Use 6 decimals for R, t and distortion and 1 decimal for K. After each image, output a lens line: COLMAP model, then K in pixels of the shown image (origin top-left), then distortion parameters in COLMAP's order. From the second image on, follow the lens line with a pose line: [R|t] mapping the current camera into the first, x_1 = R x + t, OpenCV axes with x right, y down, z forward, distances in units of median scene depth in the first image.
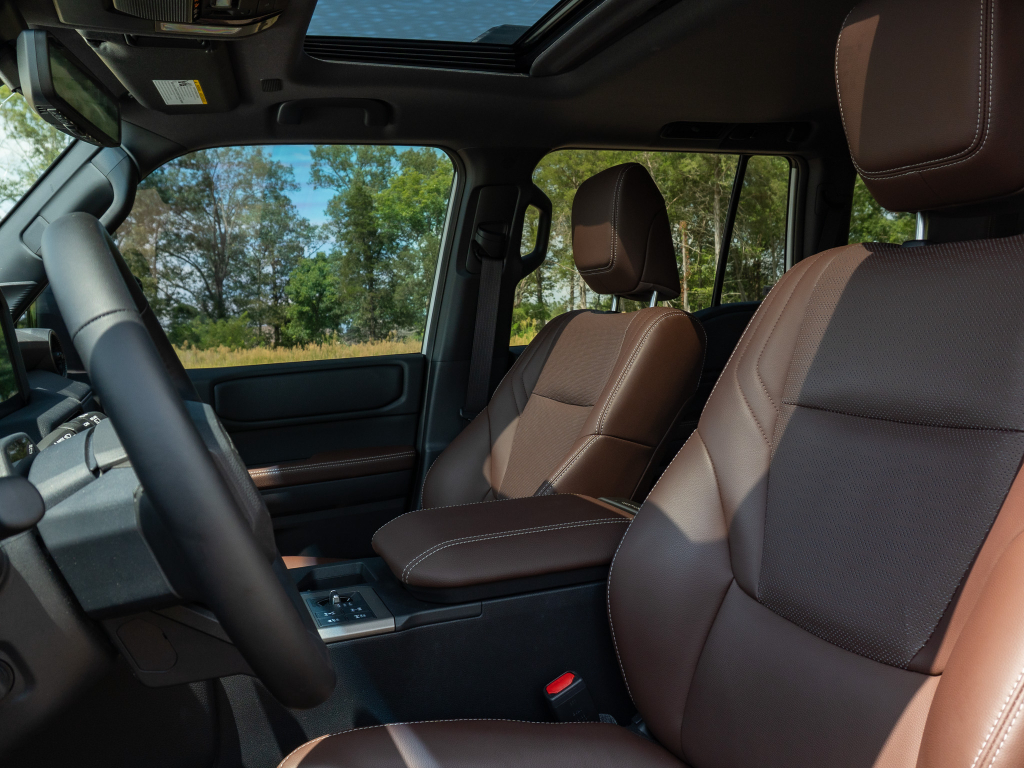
lens RADIAL K [[849.2, 0, 516.2], [0, 849.2, 384.7], [0, 0, 1]] dist [-0.013204, 0.003021]
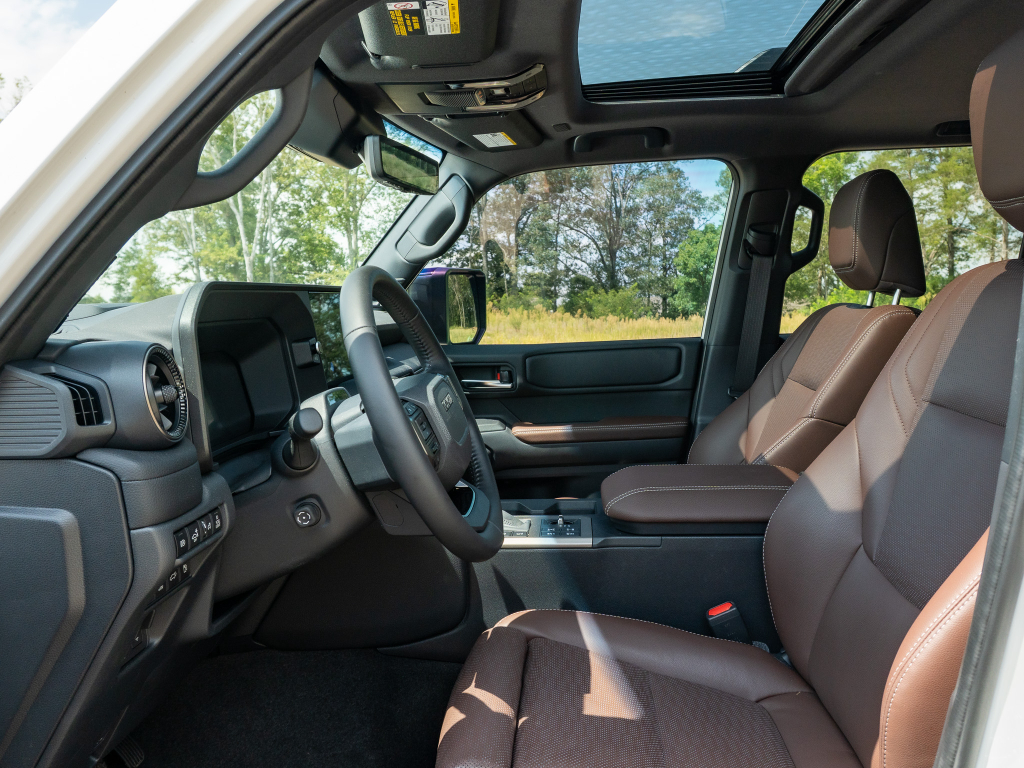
lens RADIAL K [[846.0, 0, 513.7], [0, 846.0, 391.9], [0, 0, 1]] dist [-0.040185, 0.011779]
pose [[0.900224, 0.061278, -0.431094, 0.182383], [-0.042889, 0.997712, 0.052259, -0.014711], [0.433310, -0.028555, 0.900793, -0.158295]]
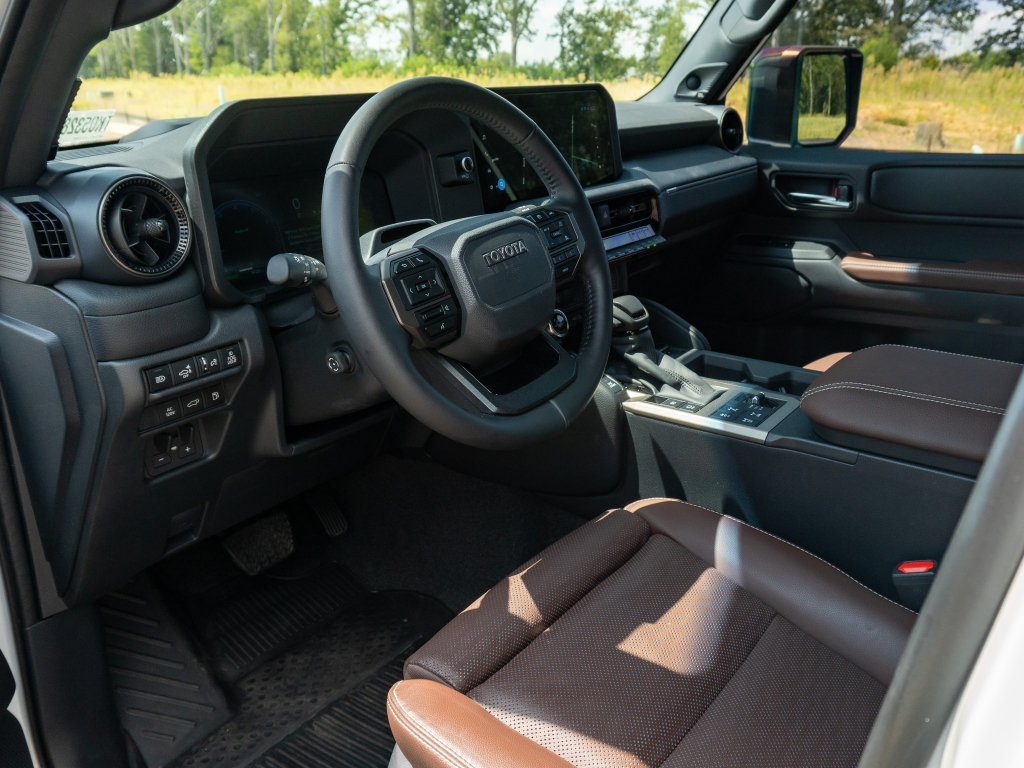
lens RADIAL K [[842.7, 0, 512.0], [0, 842.7, 384.0], [0, 0, 1]] dist [0.017717, -0.036753]
pose [[0.511467, 0.320113, -0.797452, 0.303445], [-0.066901, 0.940039, 0.334441, -0.068826], [0.856695, -0.117705, 0.502215, 0.112882]]
